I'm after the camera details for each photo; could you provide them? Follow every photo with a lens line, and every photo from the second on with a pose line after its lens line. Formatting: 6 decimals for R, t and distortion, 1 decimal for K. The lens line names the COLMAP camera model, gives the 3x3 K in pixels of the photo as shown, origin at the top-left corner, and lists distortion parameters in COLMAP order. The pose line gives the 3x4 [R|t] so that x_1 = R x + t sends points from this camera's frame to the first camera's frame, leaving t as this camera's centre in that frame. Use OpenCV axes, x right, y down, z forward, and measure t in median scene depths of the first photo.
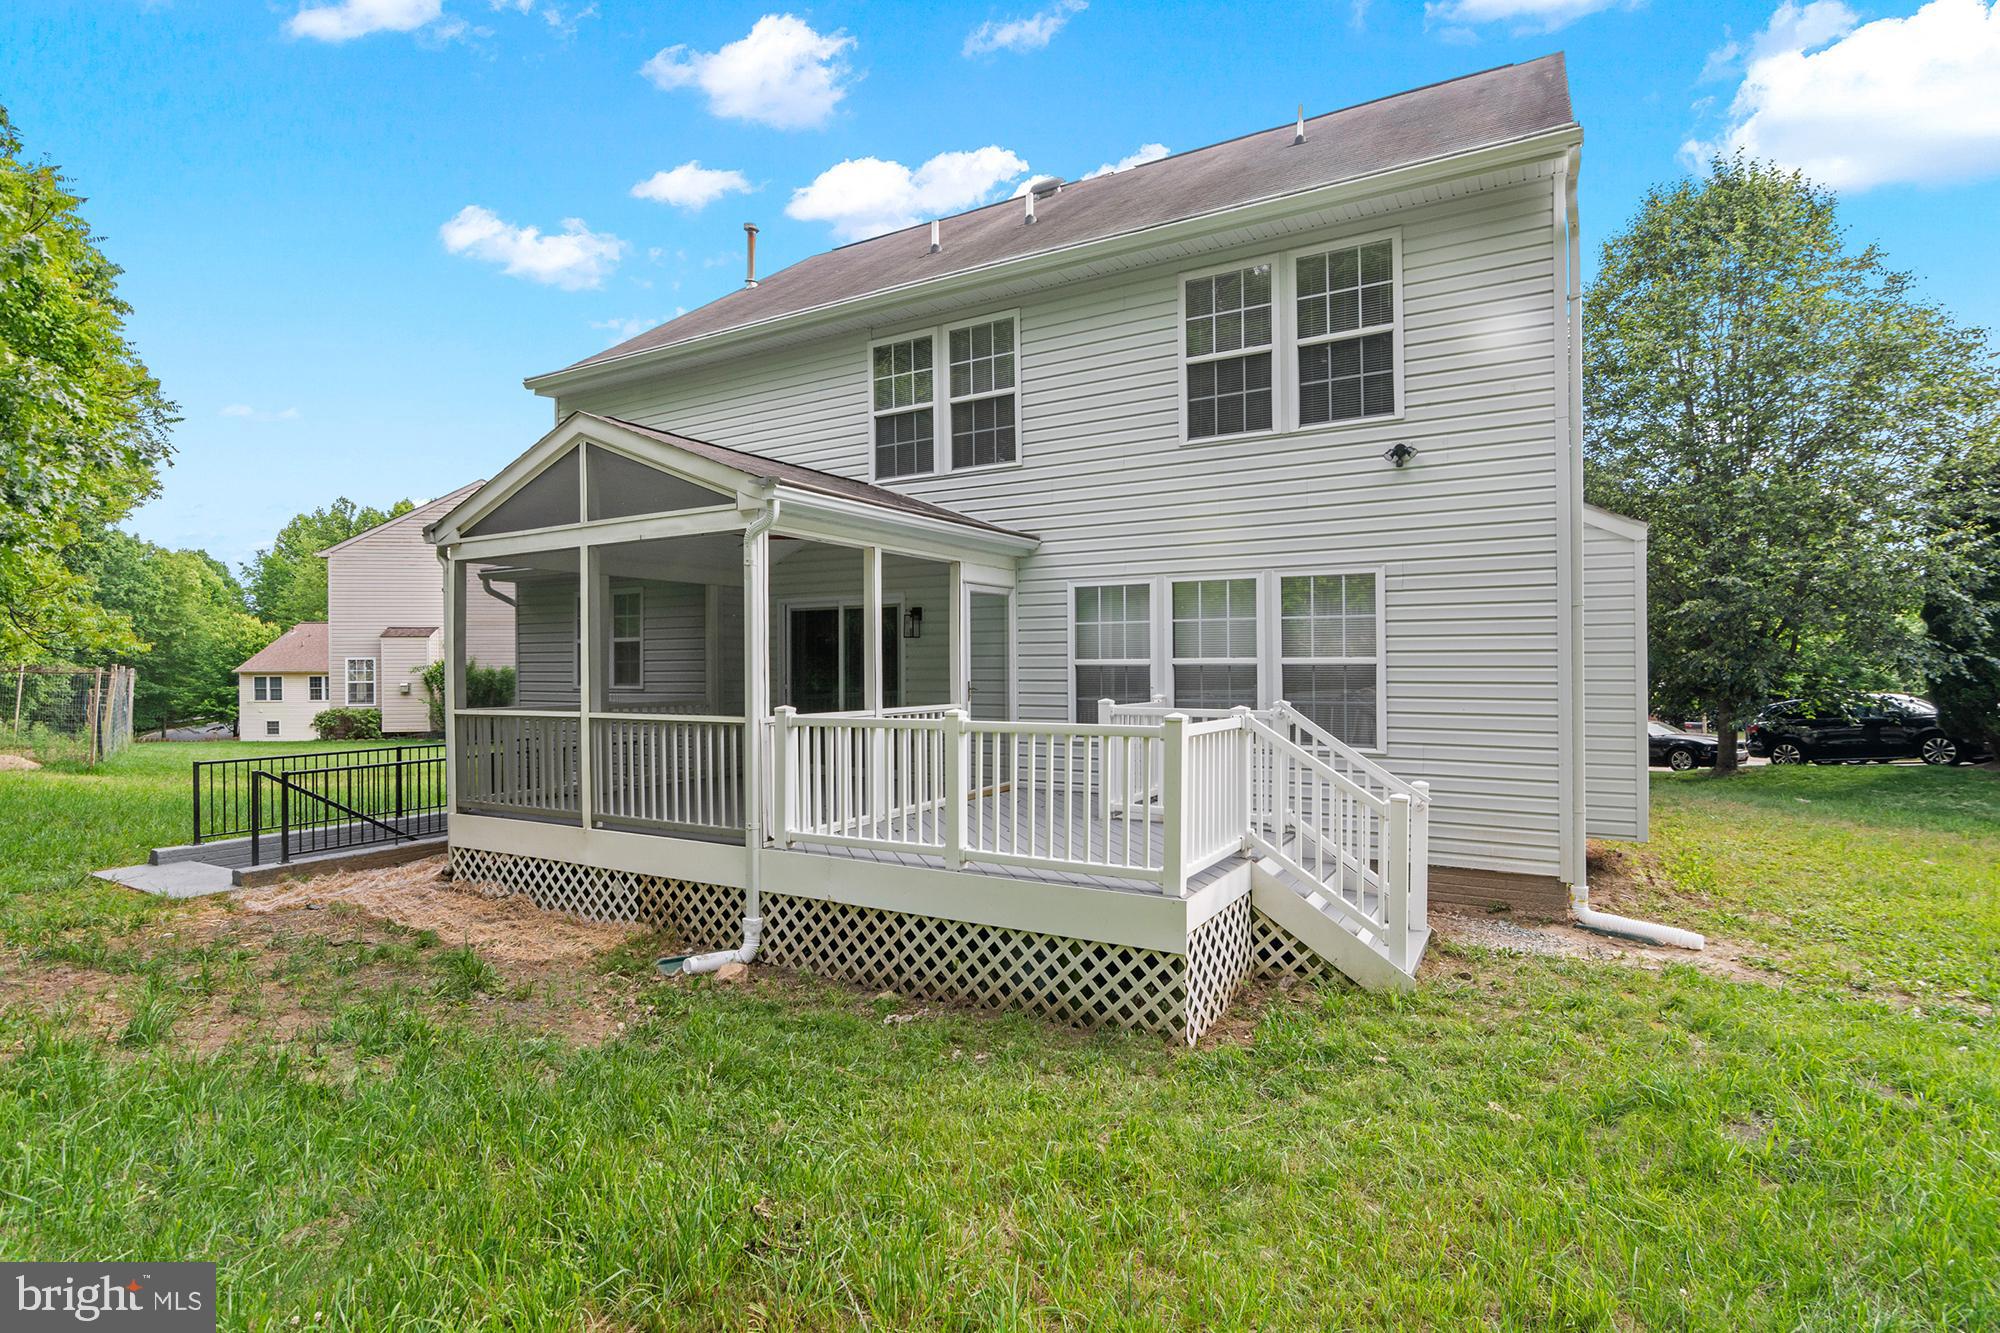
lens RADIAL K [[965.2, 0, 999.6], [0, 965.2, 640.4], [0, 0, 1]] dist [0.000927, -0.001373]
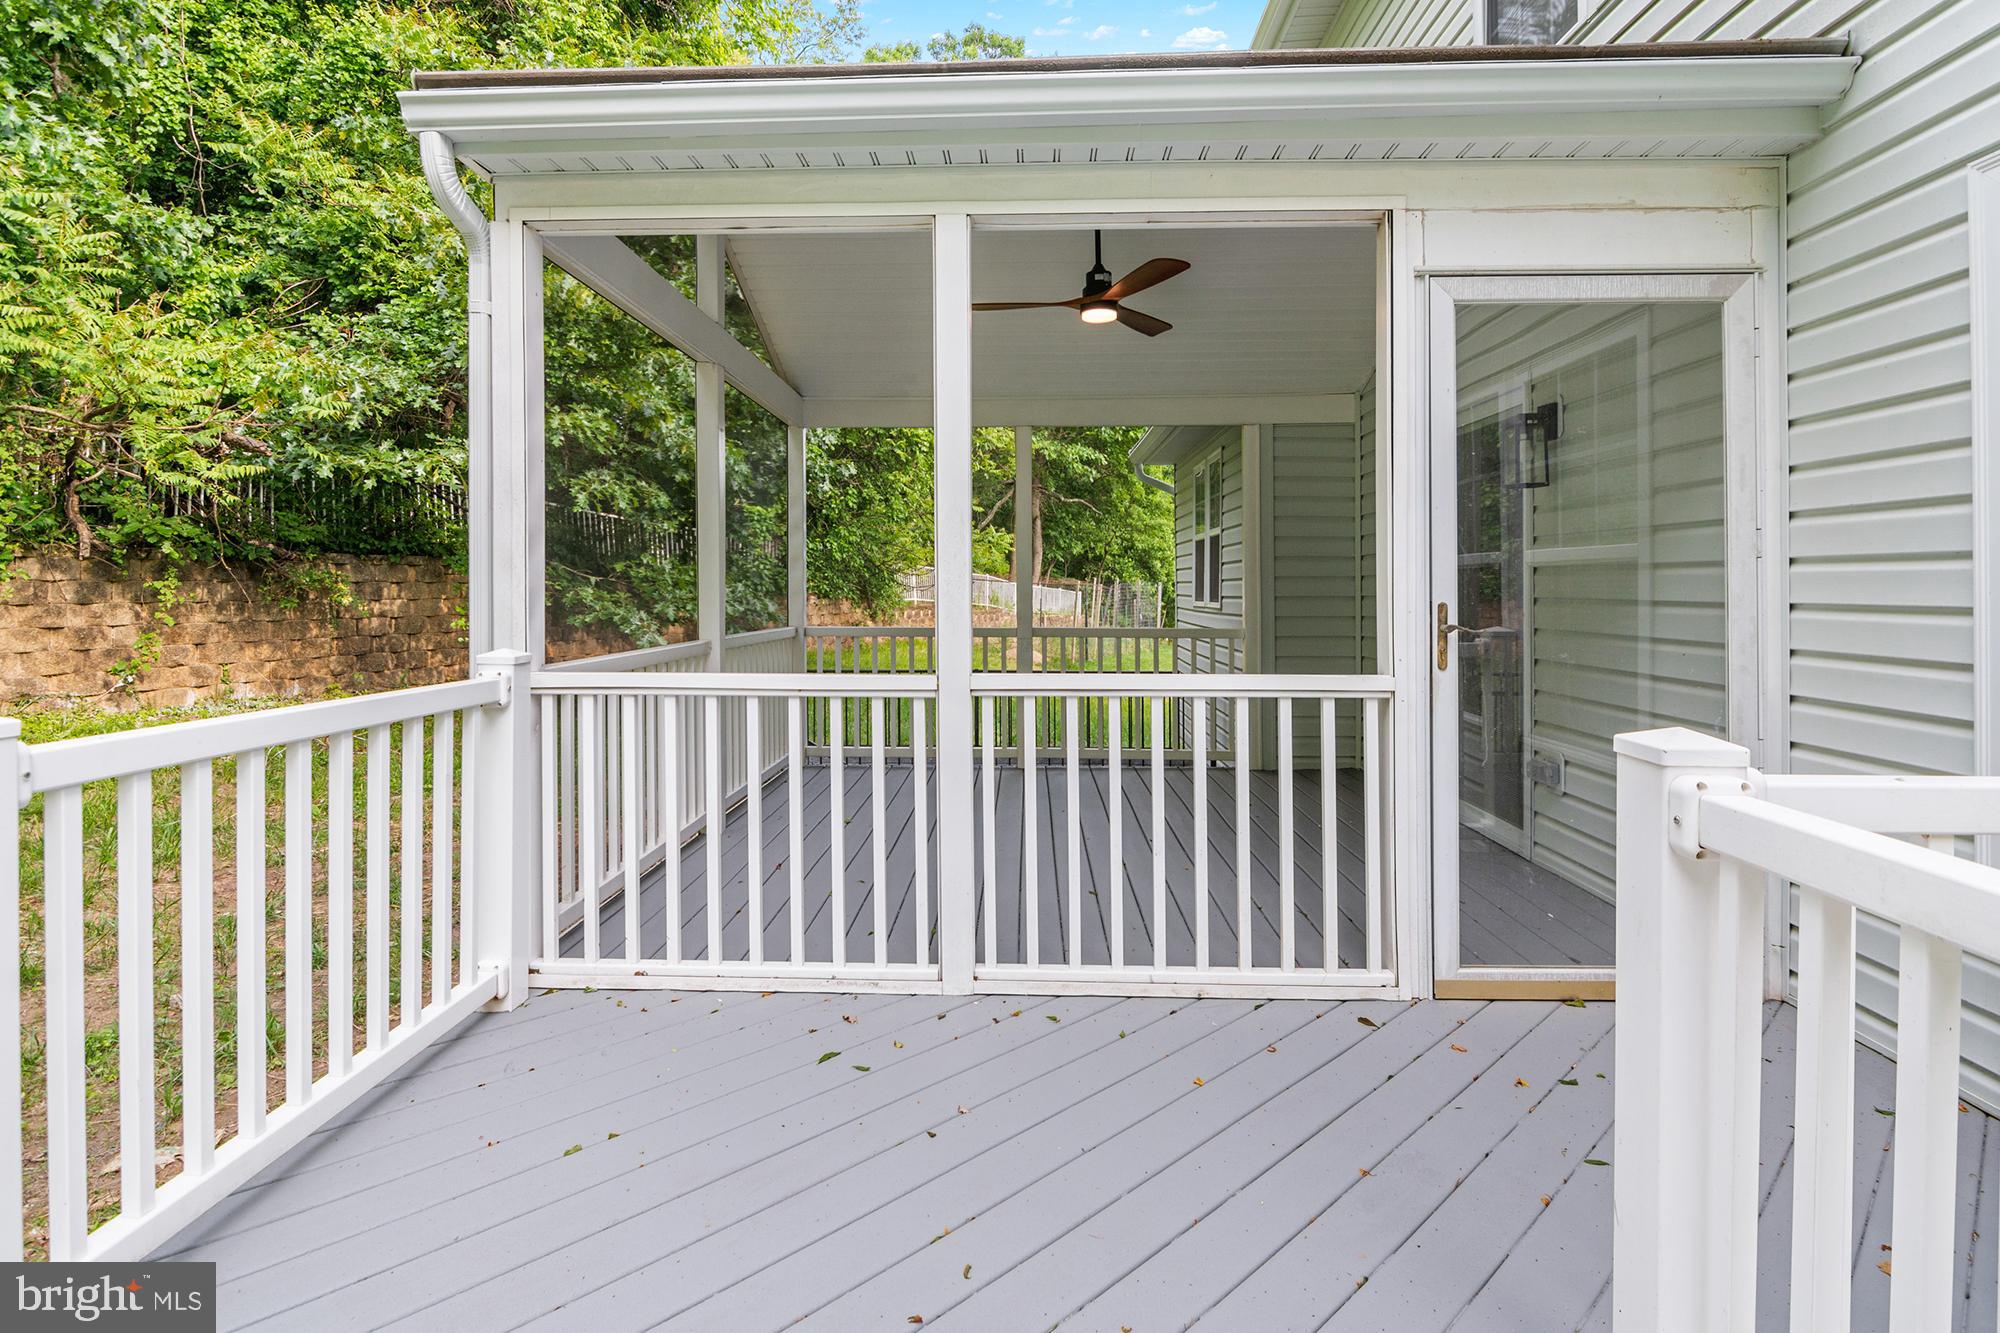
lens RADIAL K [[998.7, 0, 998.3], [0, 998.7, 579.6], [0, 0, 1]] dist [-0.005529, -0.005150]
pose [[0.480856, -0.004258, -0.876789, 0.163552], [0.025042, 0.999647, 0.008879, 0.026567], [0.876442, -0.026226, 0.480793, 0.691239]]
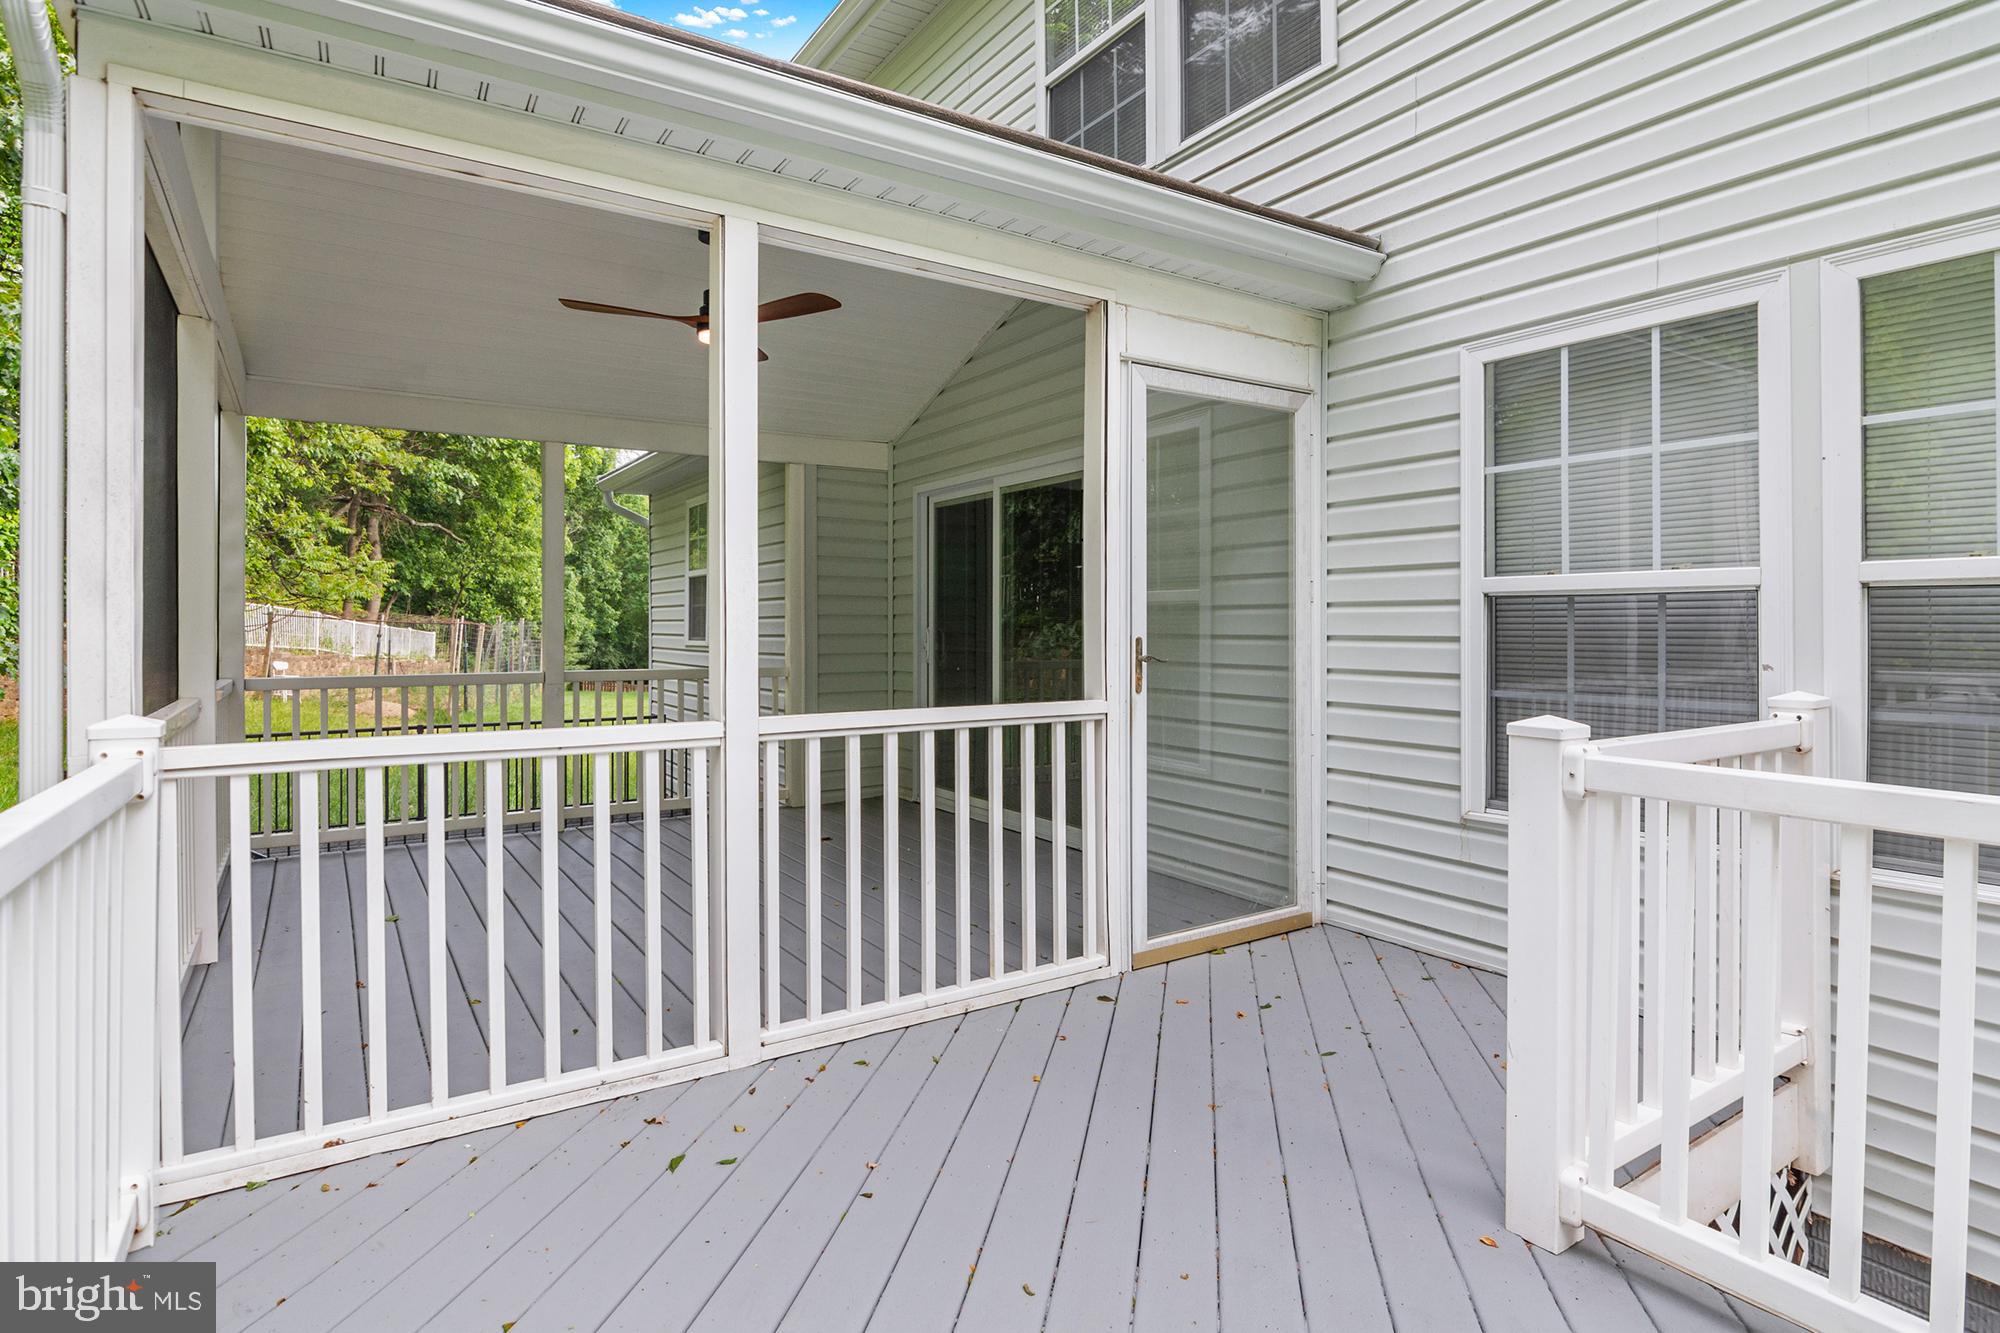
lens RADIAL K [[1025.2, 0, 993.0], [0, 1025.2, 617.8], [0, 0, 1]] dist [0.000768, -0.007311]
pose [[0.896496, -0.002819, -0.443043, 0.082900], [0.013148, 0.999709, 0.020246, 0.024528], [0.442857, -0.023975, 0.896272, 0.601052]]
